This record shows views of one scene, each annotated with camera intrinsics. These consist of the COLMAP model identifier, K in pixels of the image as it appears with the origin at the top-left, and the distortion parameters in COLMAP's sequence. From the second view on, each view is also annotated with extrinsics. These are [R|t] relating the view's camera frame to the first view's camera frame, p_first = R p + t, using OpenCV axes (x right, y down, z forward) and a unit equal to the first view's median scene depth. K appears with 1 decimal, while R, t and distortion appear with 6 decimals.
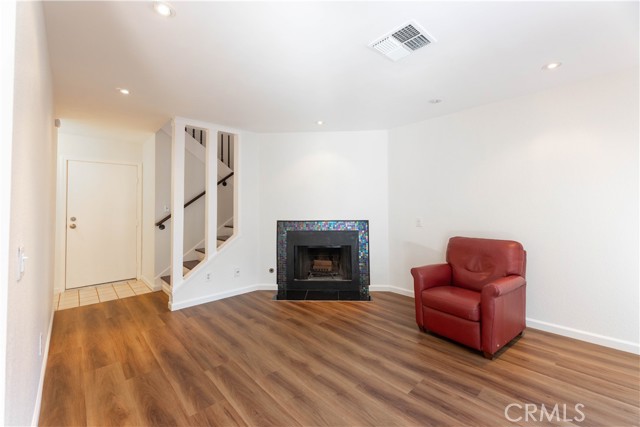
lens RADIAL K [[262.3, 0, 317.6], [0, 262.3, 199.0], [0, 0, 1]] dist [0.000841, -0.000061]
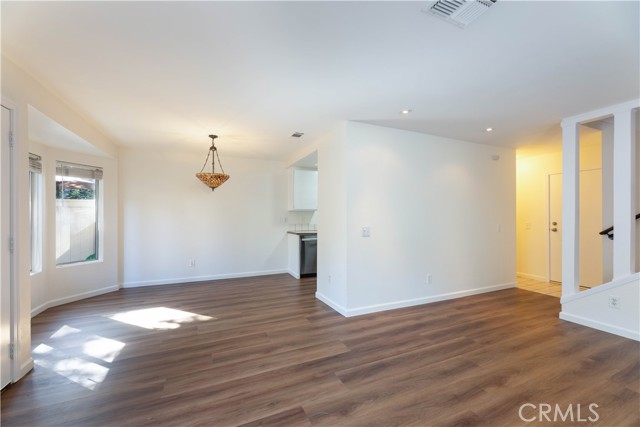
lens RADIAL K [[256.0, 0, 315.7], [0, 256.0, 215.6], [0, 0, 1]] dist [-0.000399, -0.000004]
pose [[-0.323290, 0.007364, -0.946271, 0.699334], [0.032757, 0.999458, -0.003413, 0.011714], [0.945733, -0.032101, -0.323356, 0.479912]]
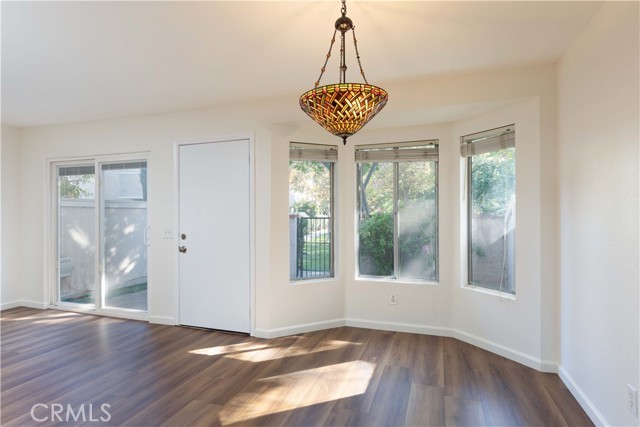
lens RADIAL K [[356.4, 0, 320.0], [0, 356.4, 213.5], [0, 0, 1]] dist [-0.000023, -0.000014]
pose [[-0.468620, 0.011188, 0.883329, -0.818195], [-0.021693, 0.999473, -0.024167, 0.005397], [-0.883134, -0.030487, -0.468130, -0.059792]]
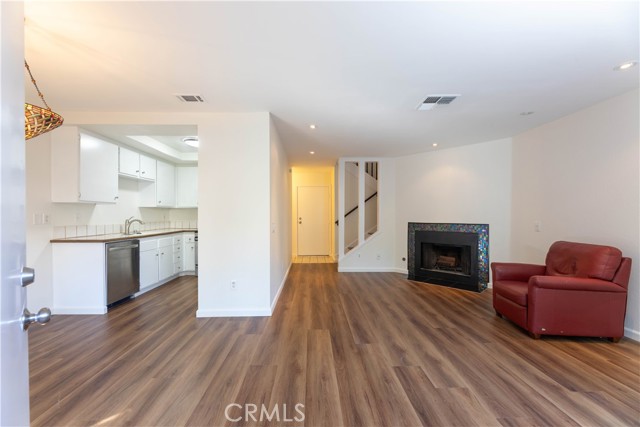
lens RADIAL K [[255.6, 0, 318.7], [0, 255.6, 216.6], [0, 0, 1]] dist [0.001095, 0.000093]
pose [[0.748618, 0.013130, -0.662871, 0.486800], [0.015001, 0.999212, 0.036734, -0.001184], [0.662831, -0.037443, 0.747832, -0.351696]]
